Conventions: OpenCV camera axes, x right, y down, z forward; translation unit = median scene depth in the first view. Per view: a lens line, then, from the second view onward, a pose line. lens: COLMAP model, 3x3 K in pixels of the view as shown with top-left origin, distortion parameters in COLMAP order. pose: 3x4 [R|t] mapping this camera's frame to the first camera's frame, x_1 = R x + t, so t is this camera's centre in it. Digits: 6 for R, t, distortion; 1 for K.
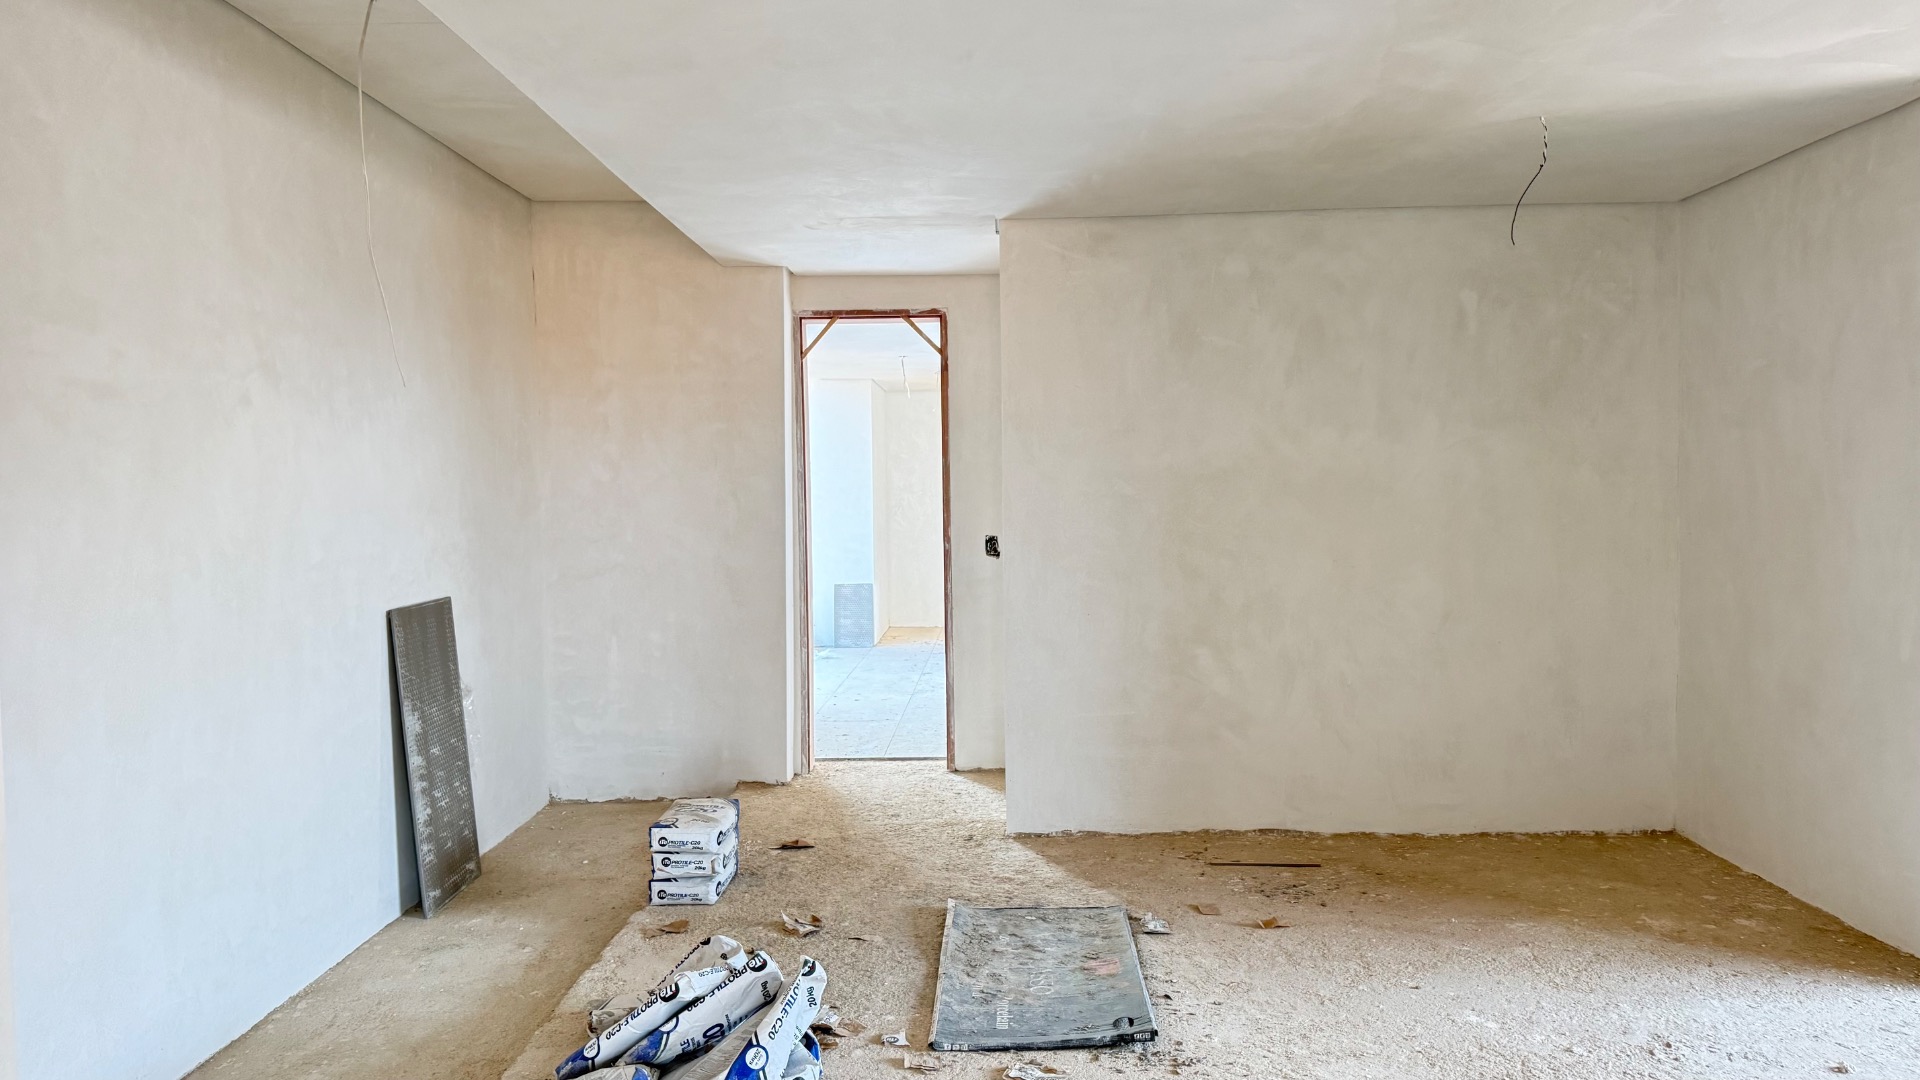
lens RADIAL K [[1307.4, 0, 960.0], [0, 1307.4, 540.0], [0, 0, 1]] dist [-0.001373, -0.000554]
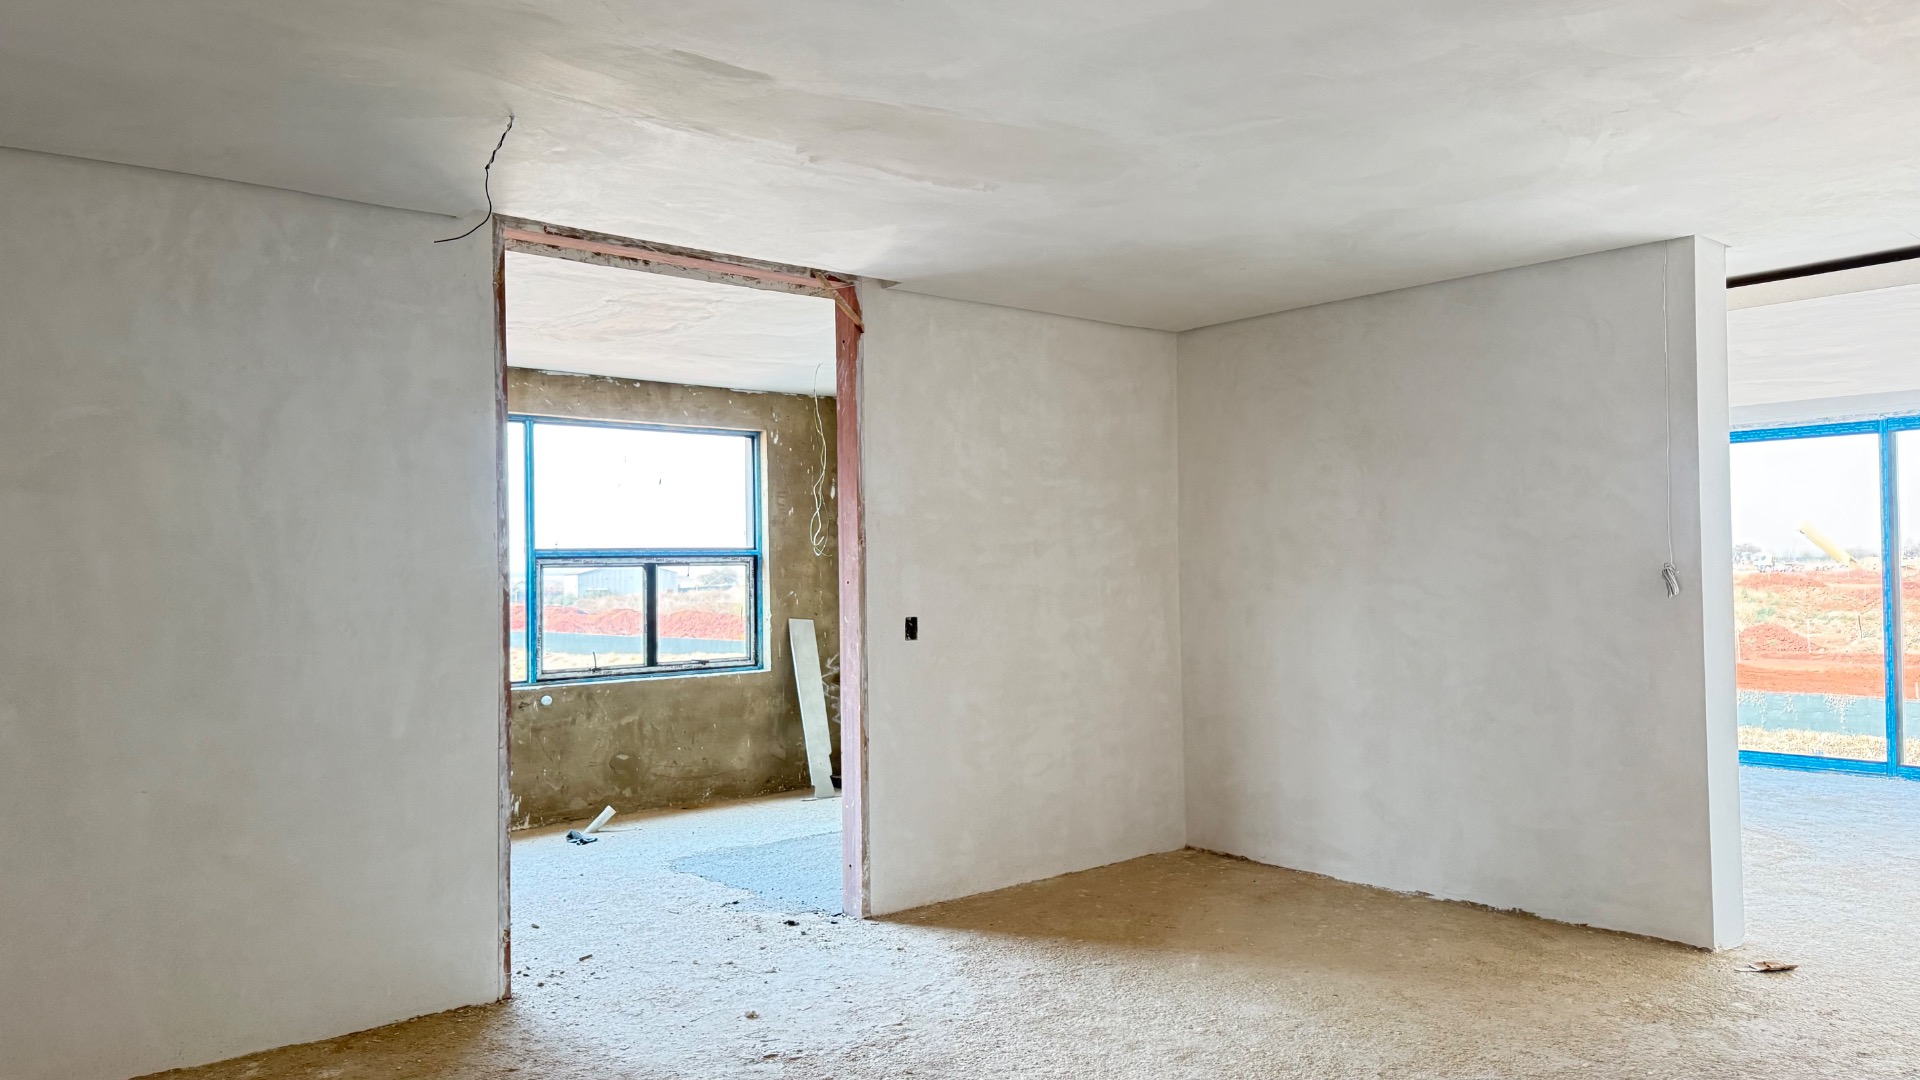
lens RADIAL K [[1307.4, 0, 960.0], [0, 1307.4, 540.0], [0, 0, 1]] dist [-0.001373, -0.000554]
pose [[-0.657262, 0.046081, 0.752252, -0.340489], [0.048152, 0.998657, -0.019104, -0.022267], [-0.752122, 0.023667, -0.658598, 1.267438]]
